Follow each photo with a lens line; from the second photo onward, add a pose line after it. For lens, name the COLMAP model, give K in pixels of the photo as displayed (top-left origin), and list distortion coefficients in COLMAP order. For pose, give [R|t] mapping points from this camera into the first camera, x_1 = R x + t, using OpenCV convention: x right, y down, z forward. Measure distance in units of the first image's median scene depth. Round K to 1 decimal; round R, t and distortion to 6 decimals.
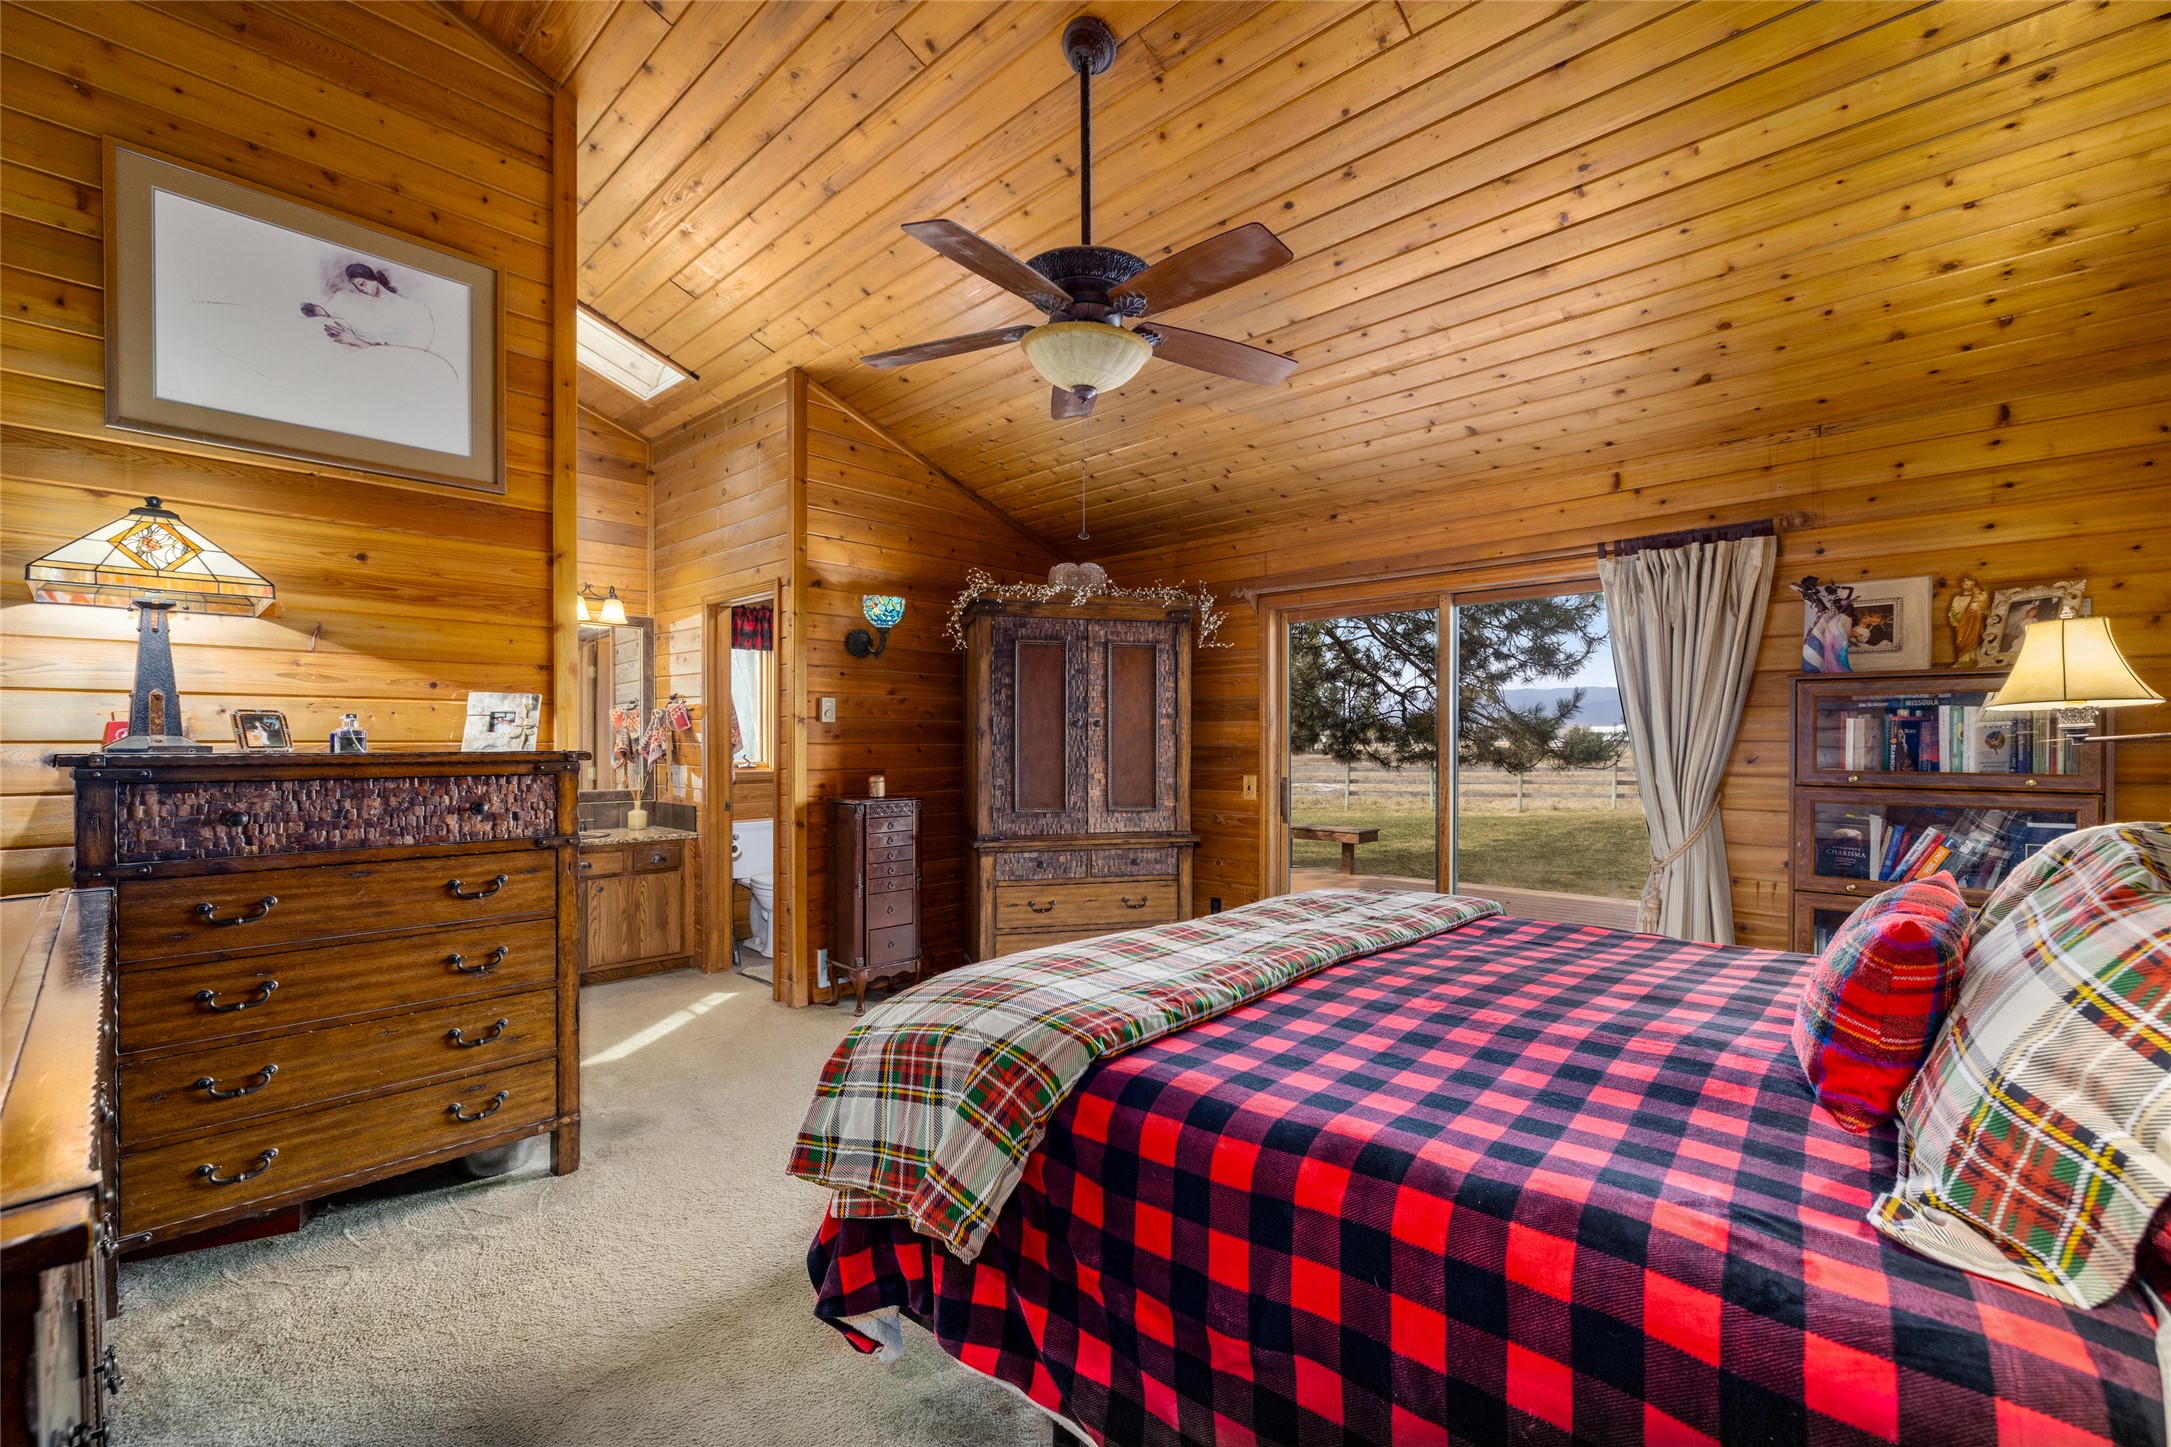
lens RADIAL K [[917.8, 0, 1081.6], [0, 917.8, 750.3], [0, 0, 1]] dist [0.002410, 0.000198]
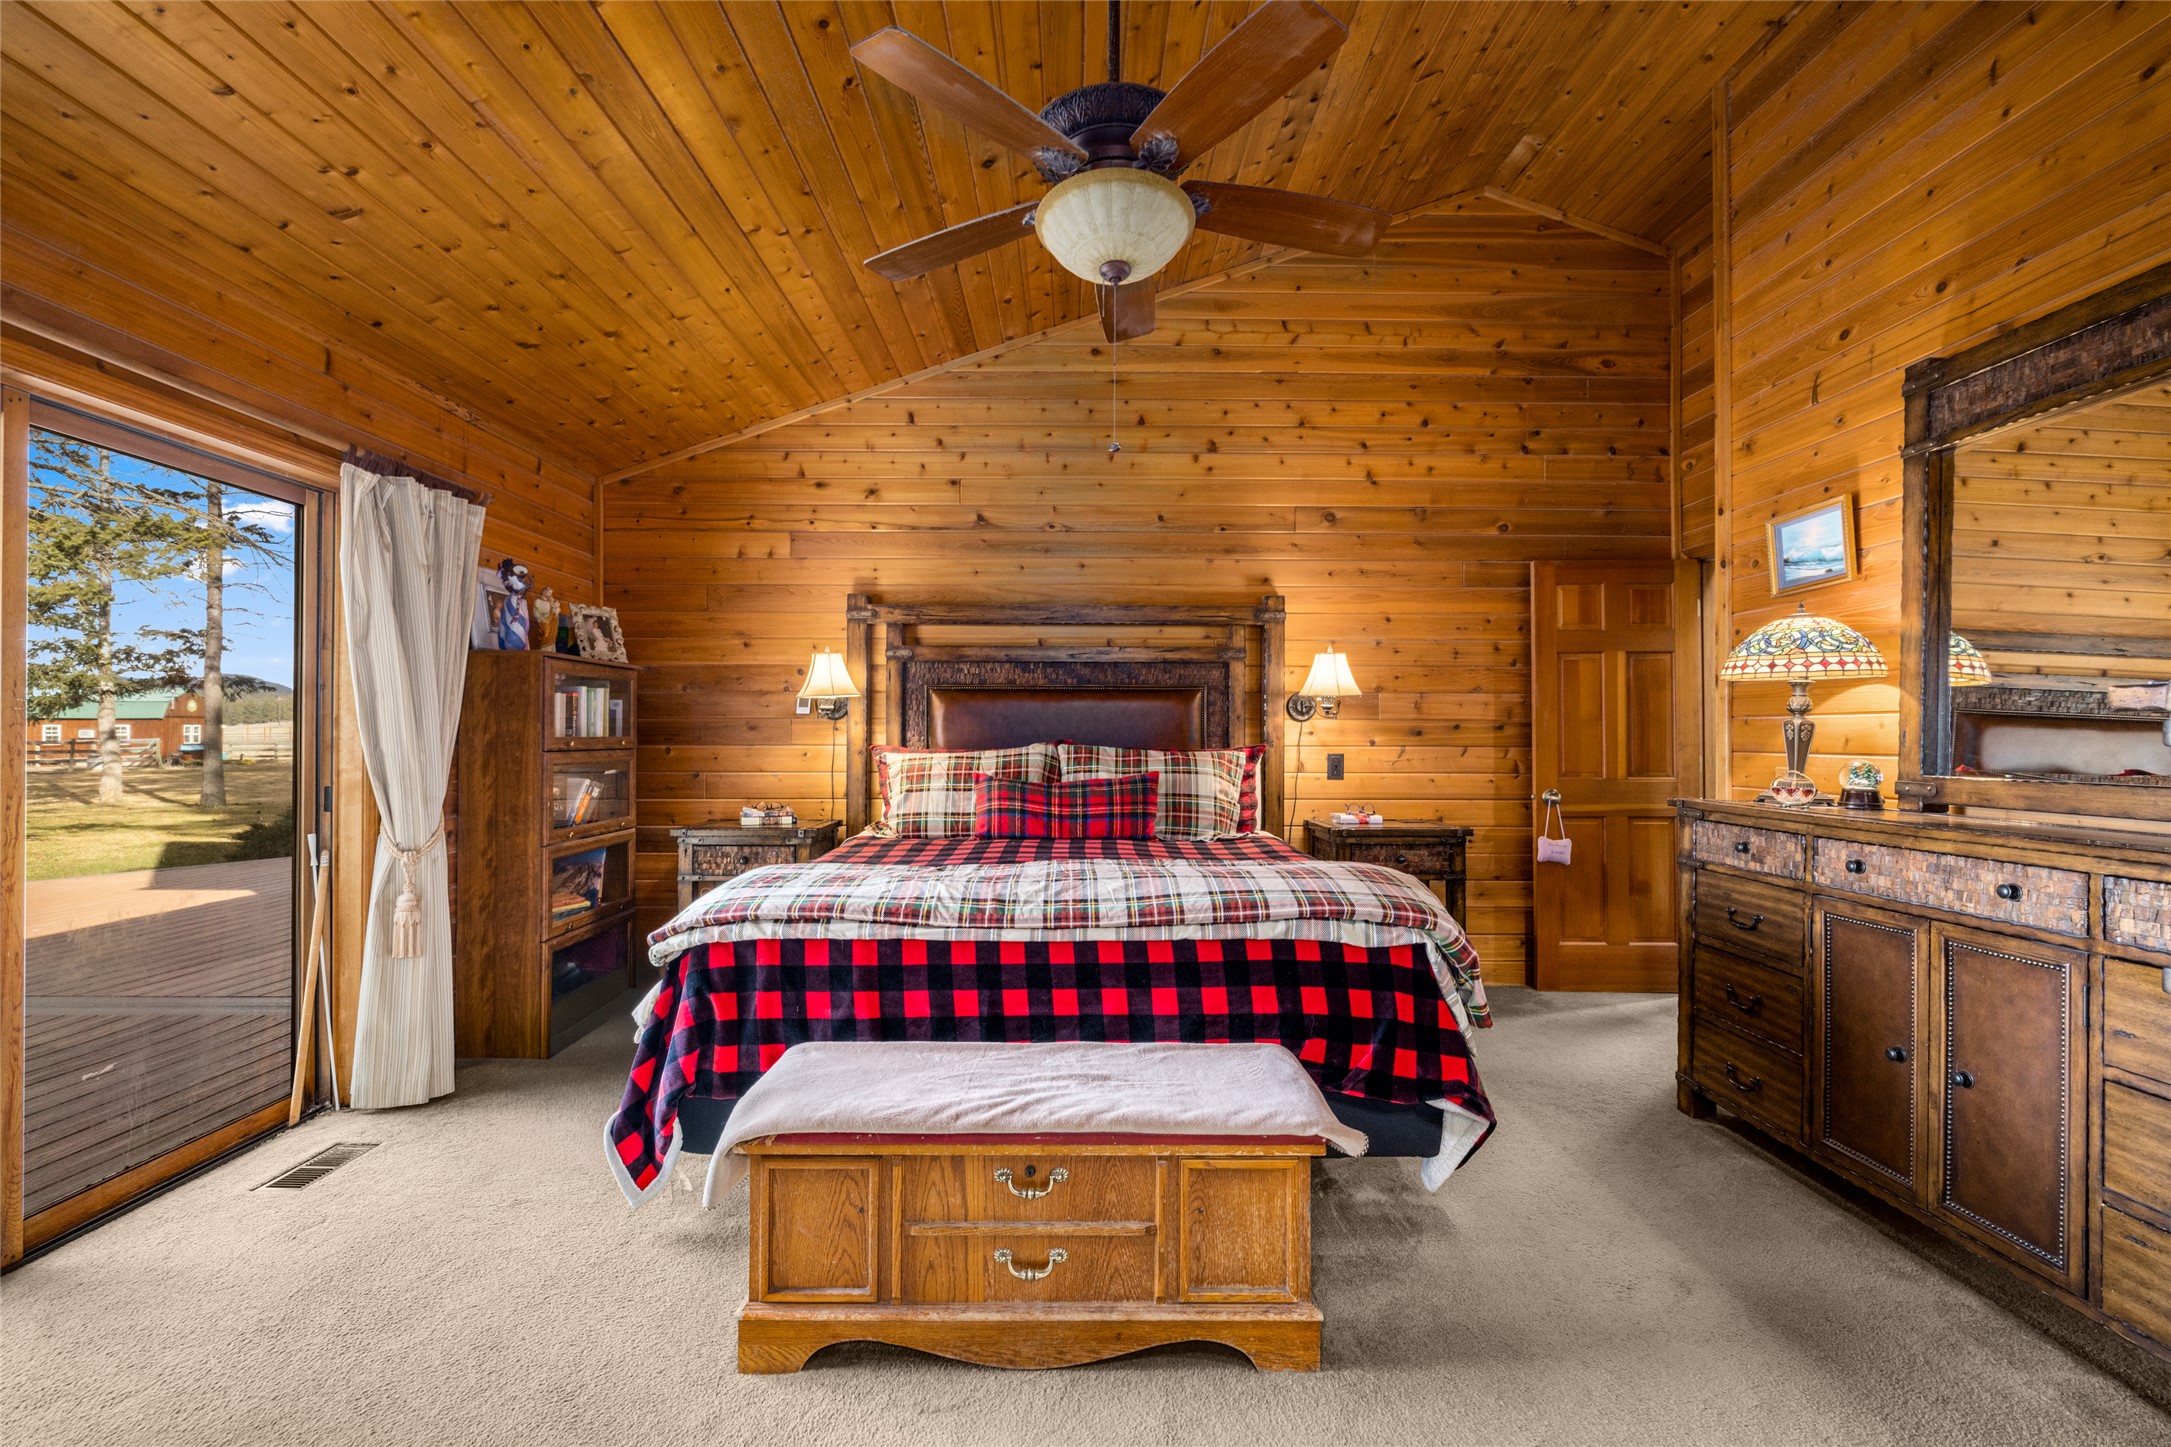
lens RADIAL K [[904.9, 0, 1082.9], [0, 904.9, 726.2], [0, 0, 1]] dist [-0.000341, 0.000062]
pose [[-0.690250, 0.004246, 0.723558, -0.308755], [0.005916, 0.999982, -0.000224, 0.008168], [-0.723547, 0.004126, -0.690263, 0.863361]]
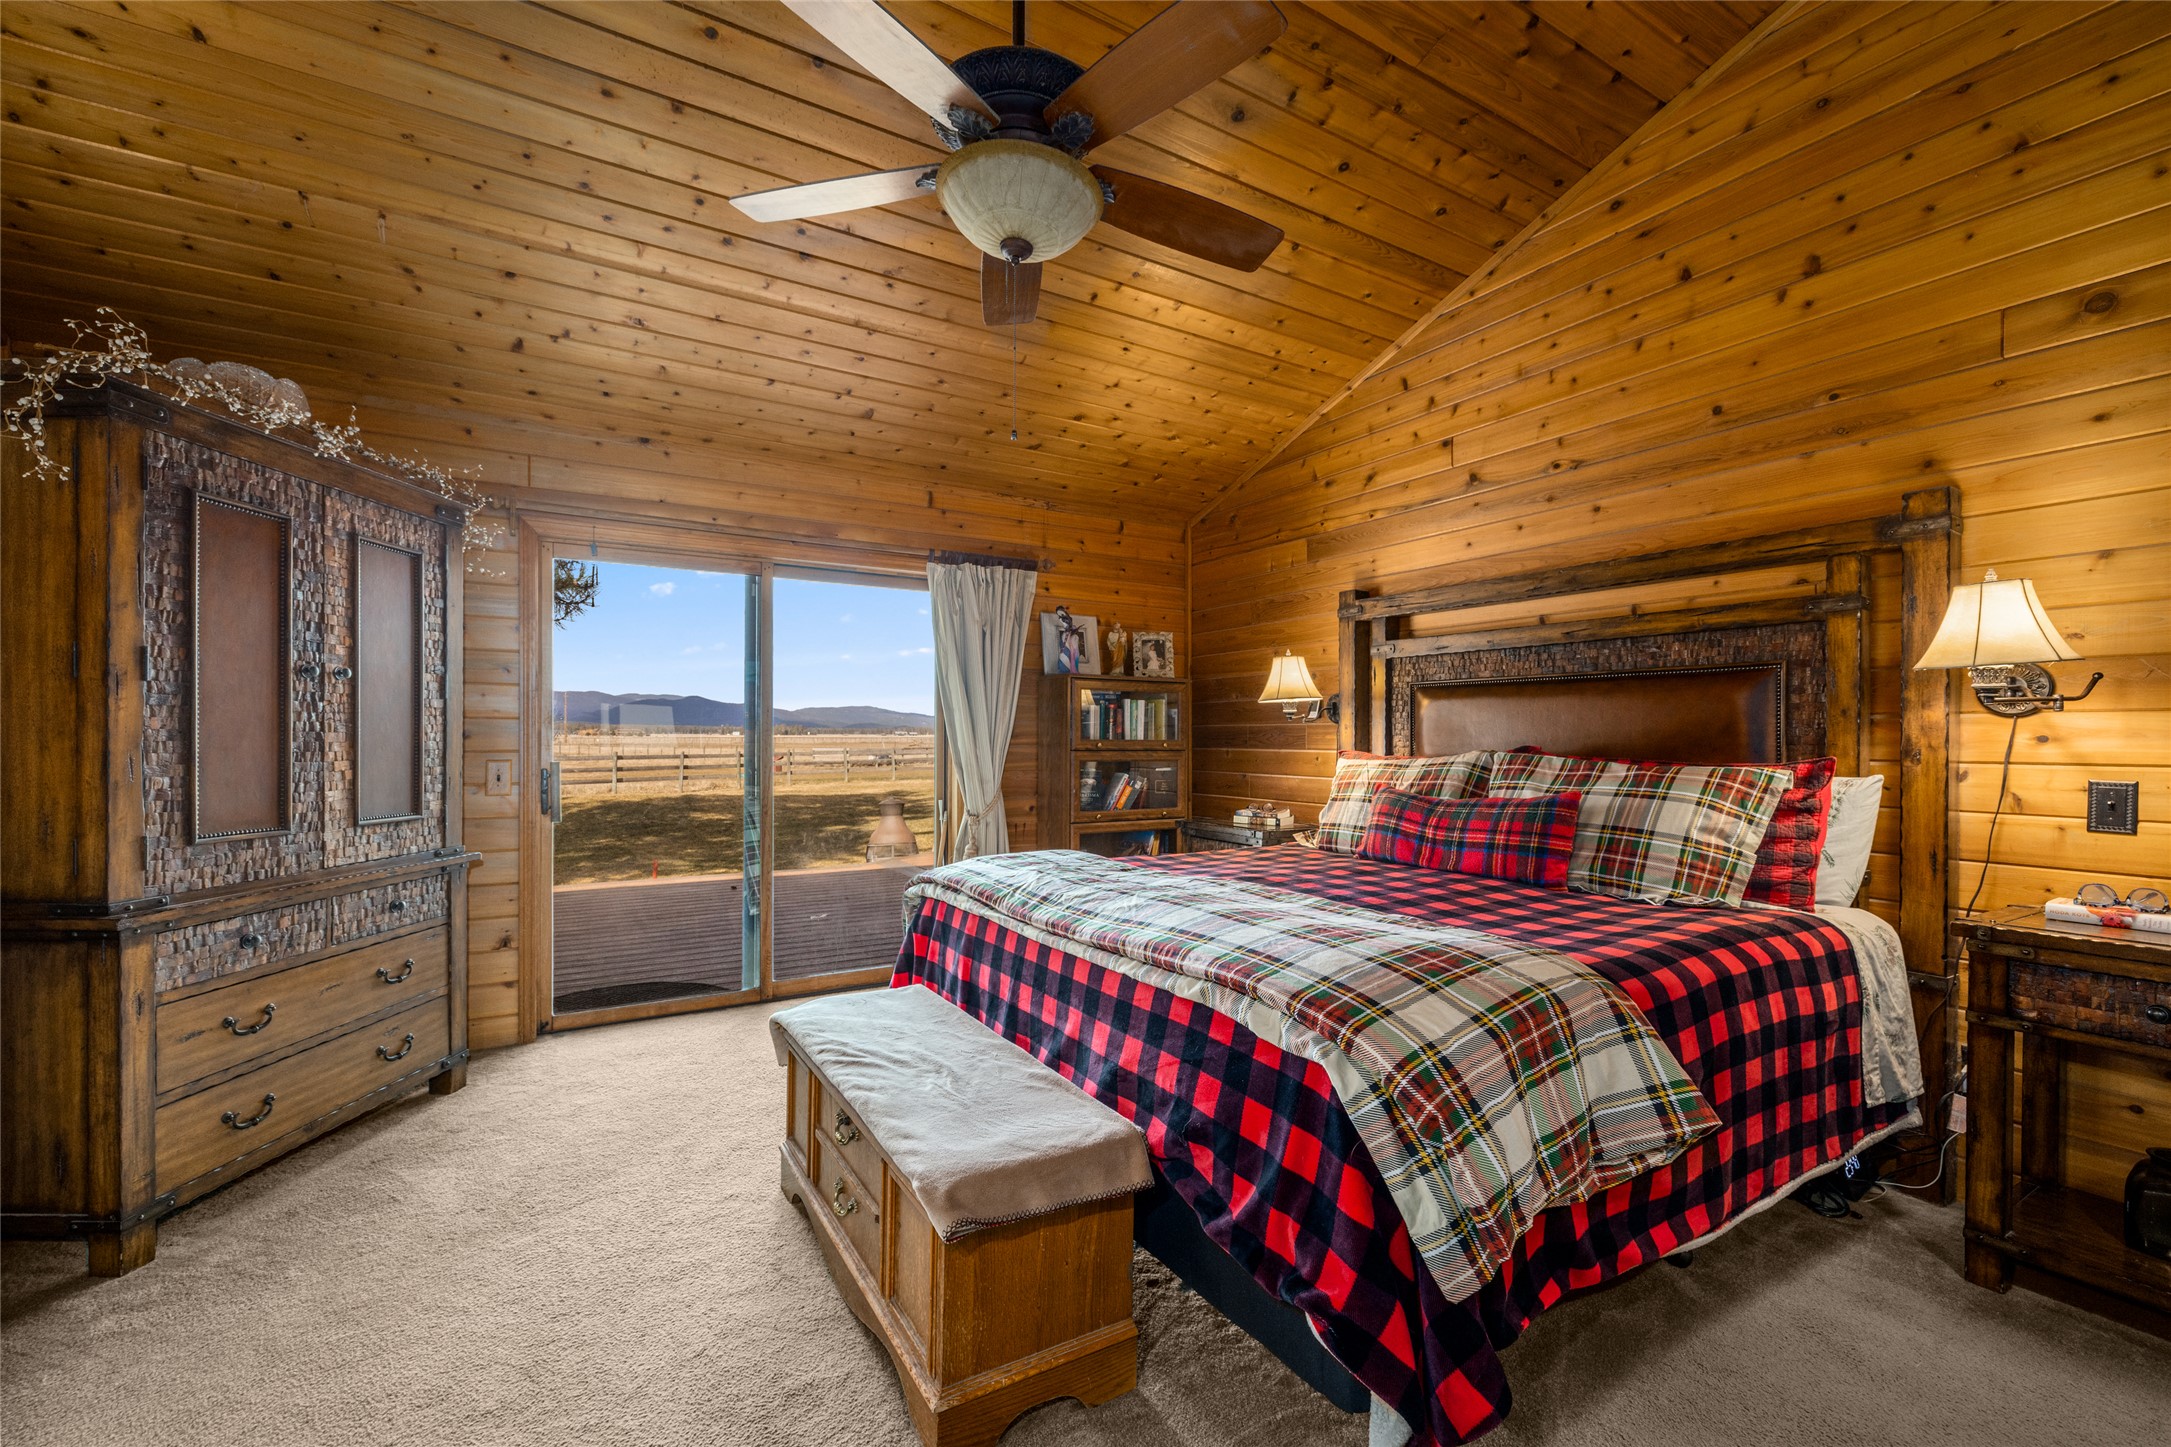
lens RADIAL K [[908.6, 0, 1073.1], [0, 908.6, 741.8], [0, 0, 1]] dist [-0.000993, -0.000200]
pose [[0.271584, -0.004059, 0.962406, -0.400581], [0.005121, 0.999983, 0.002772, 0.014150], [-0.962401, 0.004175, 0.271600, 0.411407]]
